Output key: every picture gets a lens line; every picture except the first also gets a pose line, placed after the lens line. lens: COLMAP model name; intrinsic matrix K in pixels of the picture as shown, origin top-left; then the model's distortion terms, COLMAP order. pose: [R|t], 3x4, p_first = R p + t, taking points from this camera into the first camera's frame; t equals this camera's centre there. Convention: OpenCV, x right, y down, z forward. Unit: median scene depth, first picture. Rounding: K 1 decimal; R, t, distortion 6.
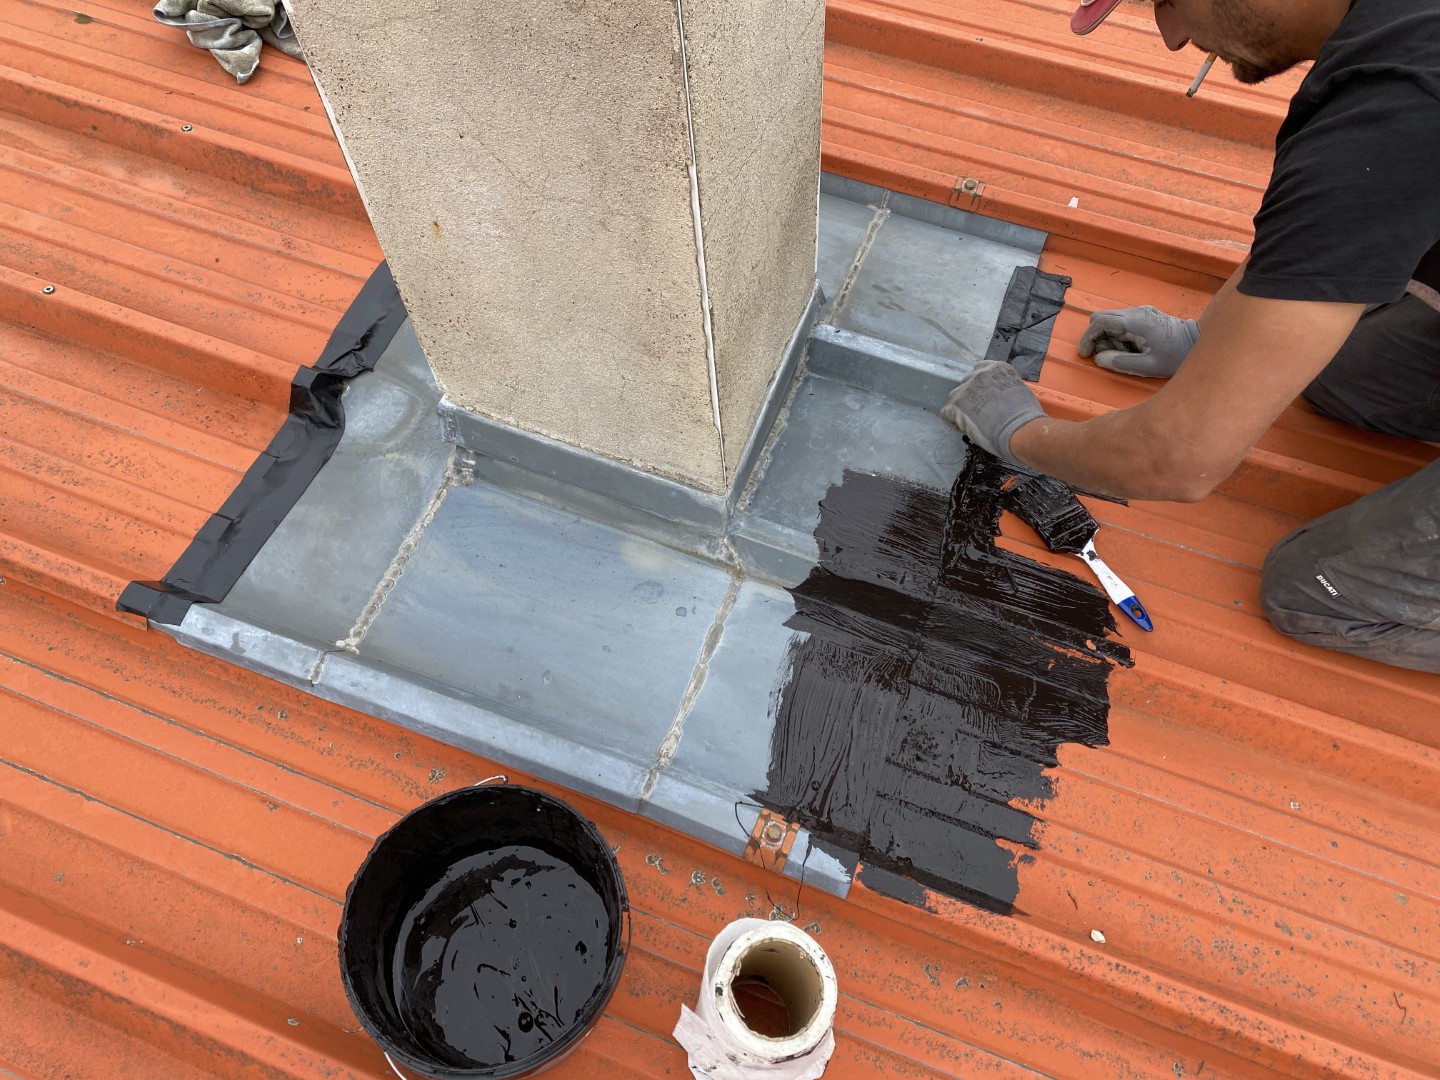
lens RADIAL K [[1125.8, 0, 720.0], [0, 1125.8, 540.0], [0, 0, 1]] dist [0.057414, -0.063118]
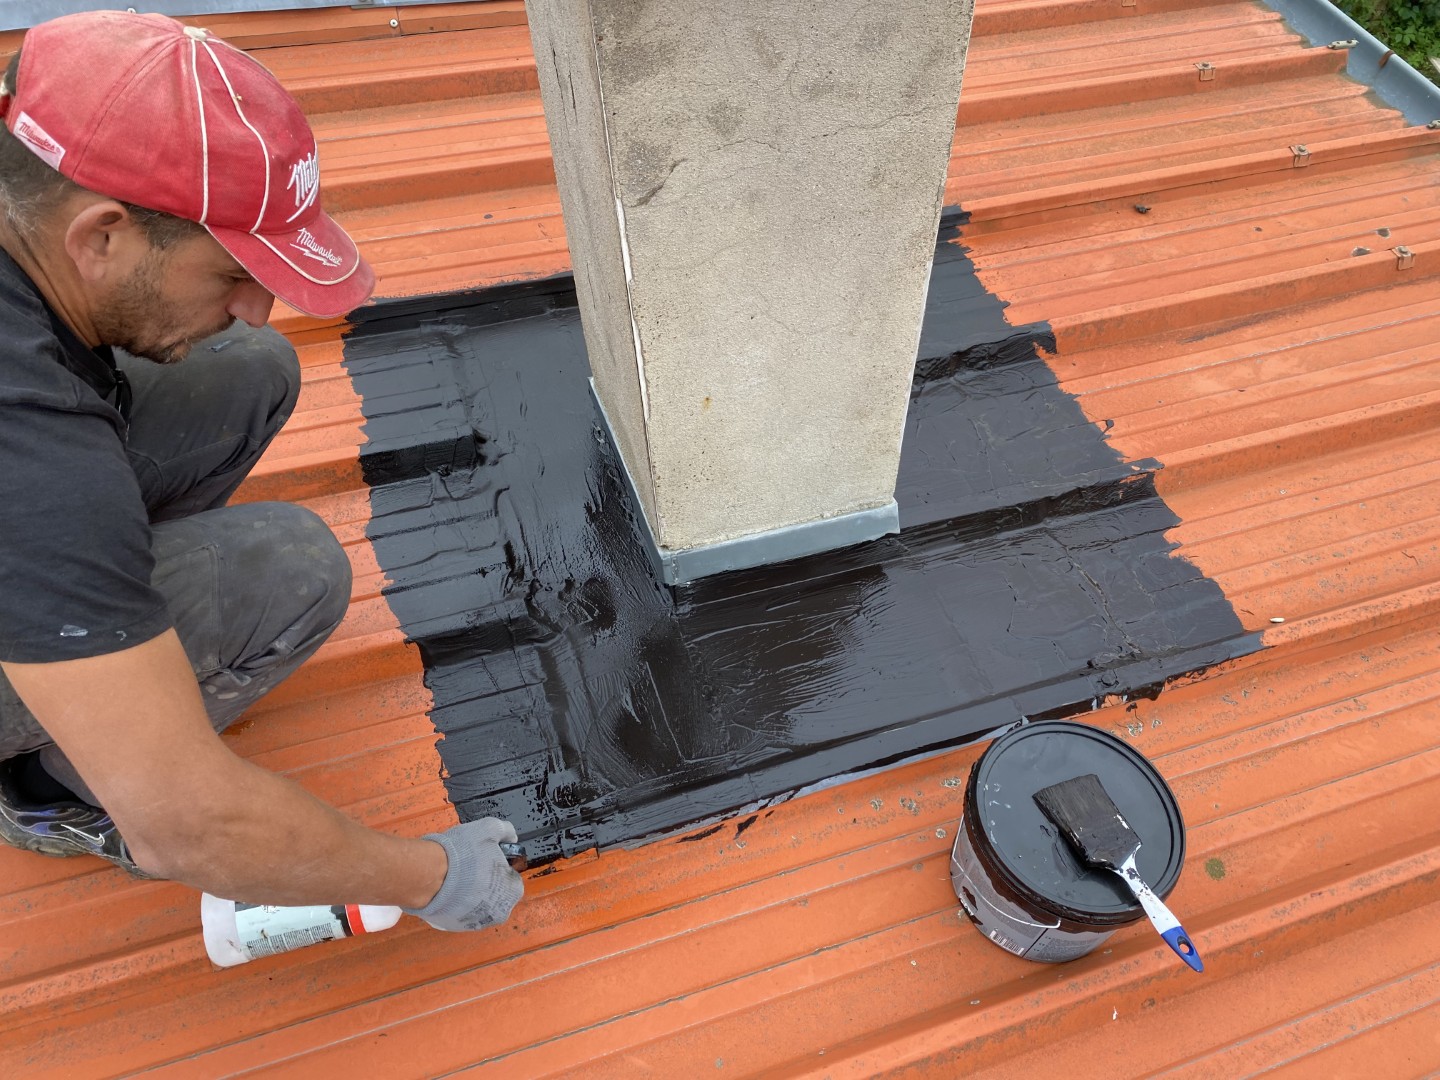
lens RADIAL K [[1125.8, 0, 720.0], [0, 1125.8, 540.0], [0, 0, 1]] dist [0.057414, -0.063118]
pose [[0.763375, -0.487139, 0.424209, -0.760177], [0.509926, 0.857591, 0.067188, -0.202467], [-0.396528, 0.165026, 0.903068, -0.072740]]
